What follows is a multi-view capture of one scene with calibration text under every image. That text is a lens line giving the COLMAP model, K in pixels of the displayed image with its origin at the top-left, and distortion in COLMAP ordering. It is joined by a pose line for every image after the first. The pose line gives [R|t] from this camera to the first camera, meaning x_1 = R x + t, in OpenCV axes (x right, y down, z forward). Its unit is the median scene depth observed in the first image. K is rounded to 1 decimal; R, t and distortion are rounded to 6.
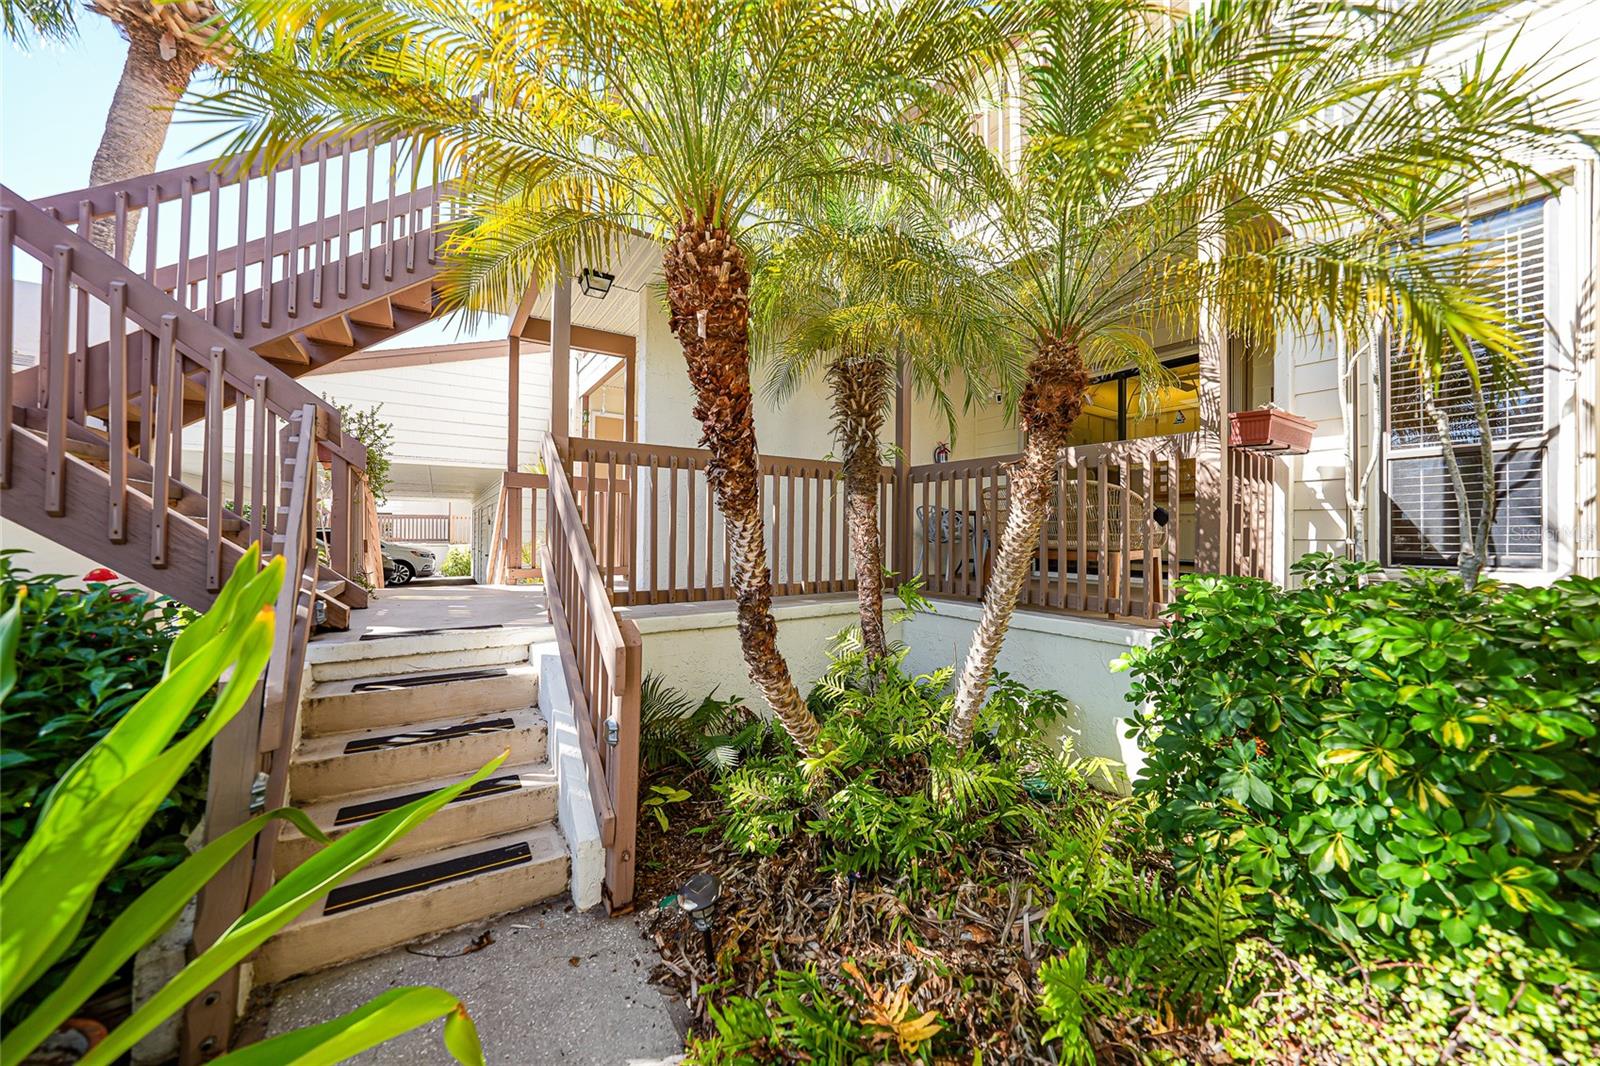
lens RADIAL K [[568.0, 0, 800.1], [0, 568.0, 535.8], [0, 0, 1]] dist [-0.012633, 0.004010]
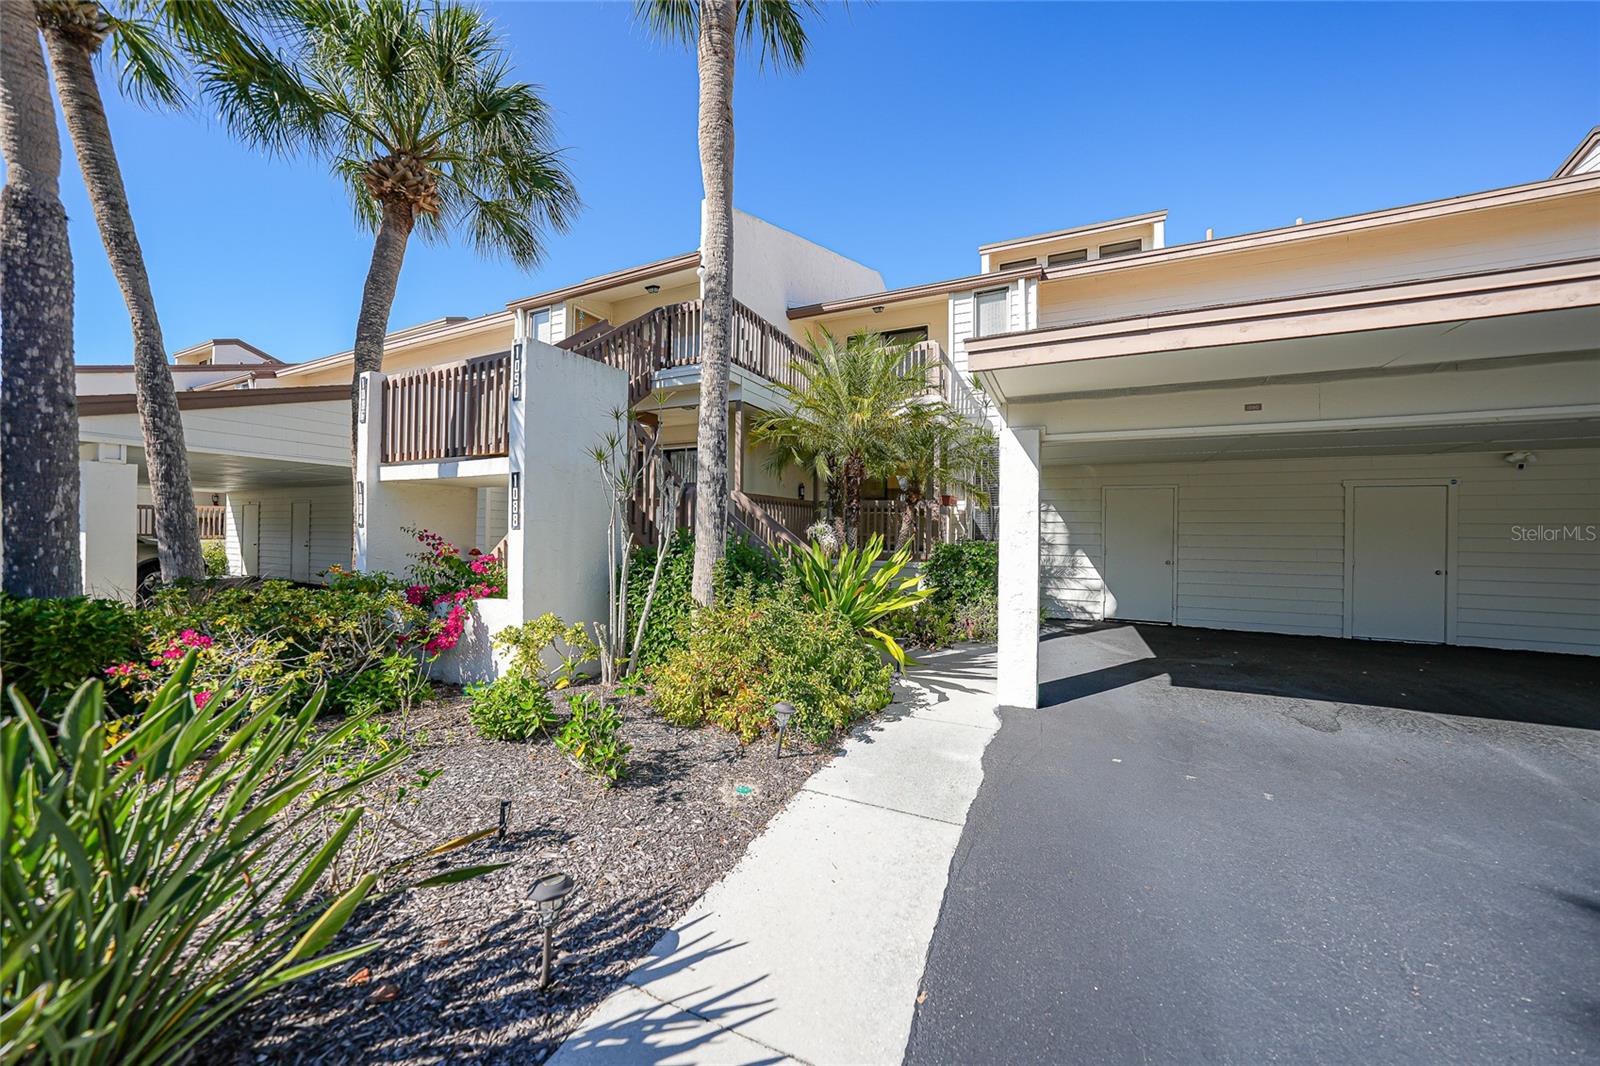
lens RADIAL K [[568.0, 0, 797.6], [0, 568.0, 533.1], [0, 0, 1]] dist [-0.012633, 0.004010]
pose [[0.870555, 0.001519, 0.492068, -1.560482], [-0.005276, 0.999967, 0.006248, -0.012166], [-0.492042, -0.008035, 0.870534, -1.448447]]
